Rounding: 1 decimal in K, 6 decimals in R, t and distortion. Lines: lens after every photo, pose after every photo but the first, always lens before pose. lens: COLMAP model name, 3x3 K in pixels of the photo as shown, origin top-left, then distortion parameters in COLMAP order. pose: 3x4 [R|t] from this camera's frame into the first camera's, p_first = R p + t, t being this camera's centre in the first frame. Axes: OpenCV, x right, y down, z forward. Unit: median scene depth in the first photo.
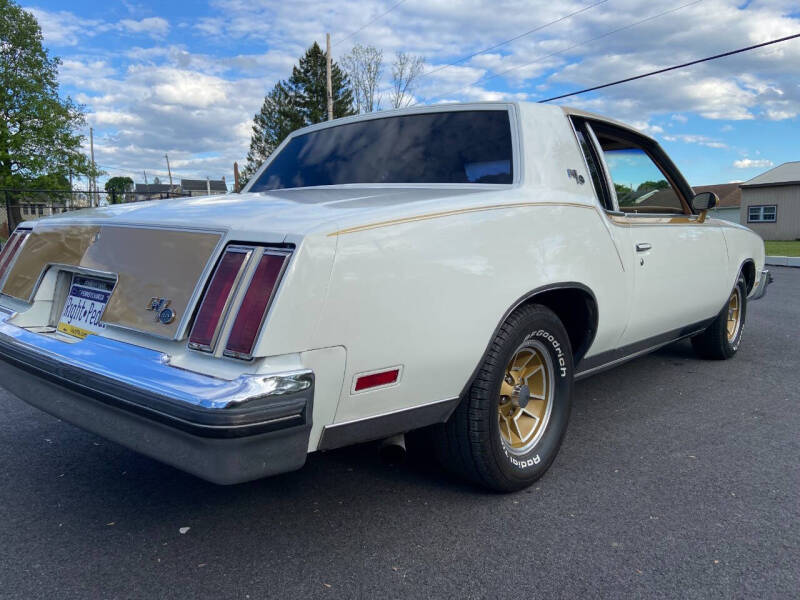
lens RADIAL K [[607.6, 0, 395.5], [0, 607.6, 302.7], [0, 0, 1]] dist [0.119211, -0.149999]
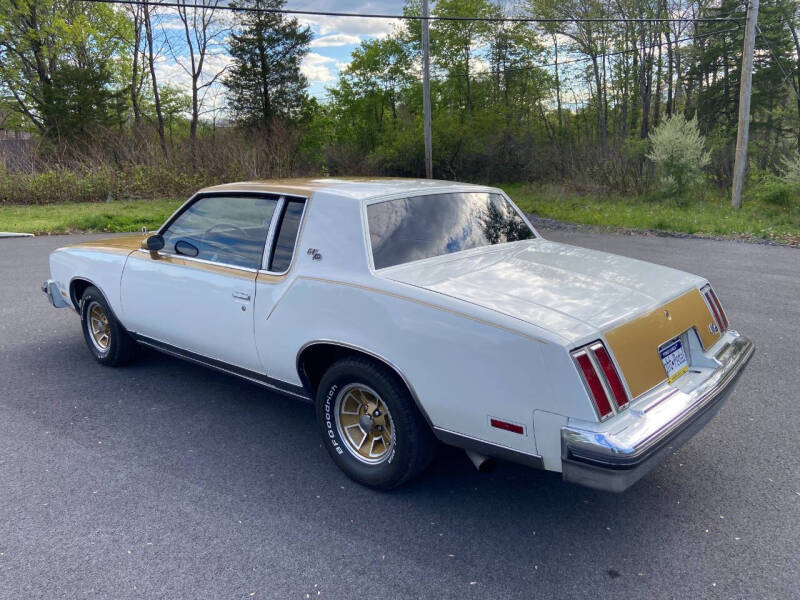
lens RADIAL K [[607.6, 0, 392.1], [0, 607.6, 301.5], [0, 0, 1]] dist [0.119211, -0.149999]
pose [[0.004603, -0.219525, 0.975596, -1.723752], [0.148848, 0.964888, 0.216414, -0.498797], [-0.988849, 0.144219, 0.037117, 1.401359]]
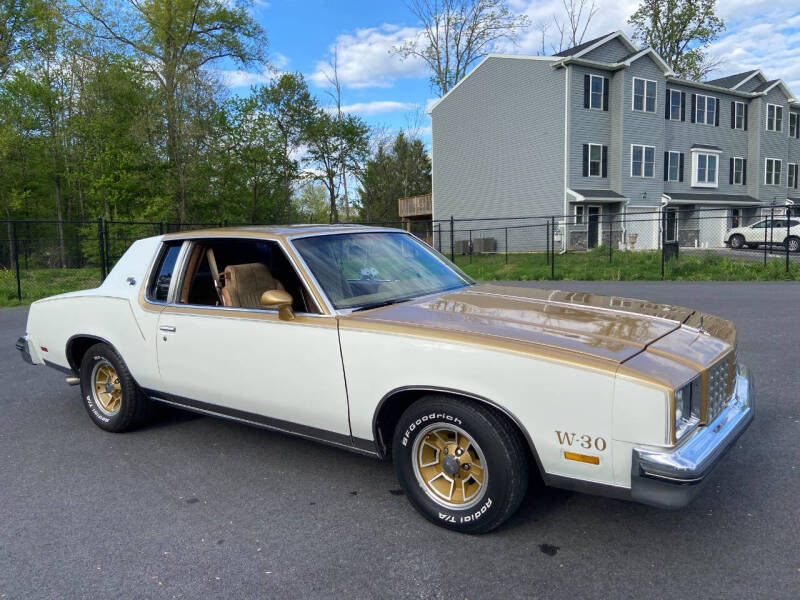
lens RADIAL K [[607.6, 0, 396.9], [0, 607.6, 300.8], [0, 0, 1]] dist [0.119211, -0.149999]
pose [[0.094149, 0.107561, -0.989731, 2.385276], [-0.093484, 0.990709, 0.098775, -0.442551], [0.991159, 0.083225, 0.103329, 1.758927]]
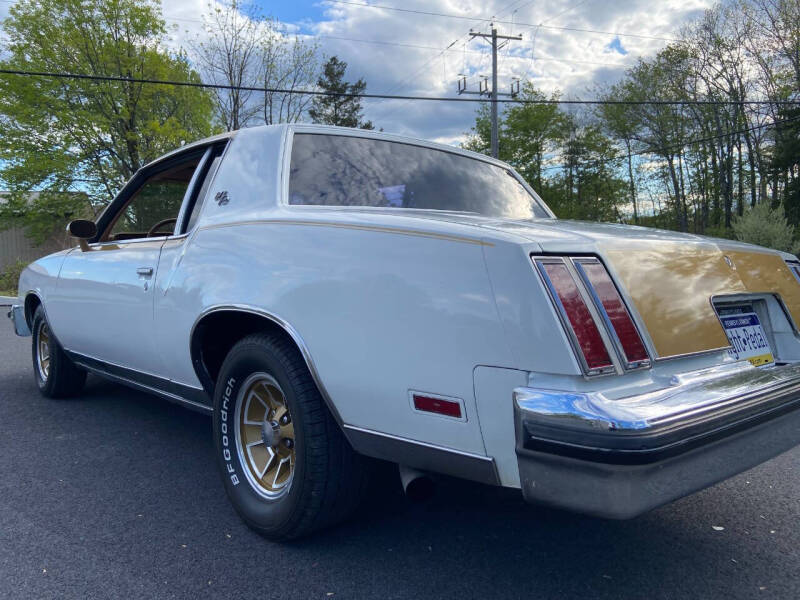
lens RADIAL K [[607.6, 0, 402.0], [0, 607.6, 293.9], [0, 0, 1]] dist [0.119211, -0.149999]
pose [[0.115120, -0.038987, 0.992586, -1.306476], [0.138385, 0.990115, 0.022840, -0.130547], [-0.983665, 0.134730, 0.119377, 1.205885]]
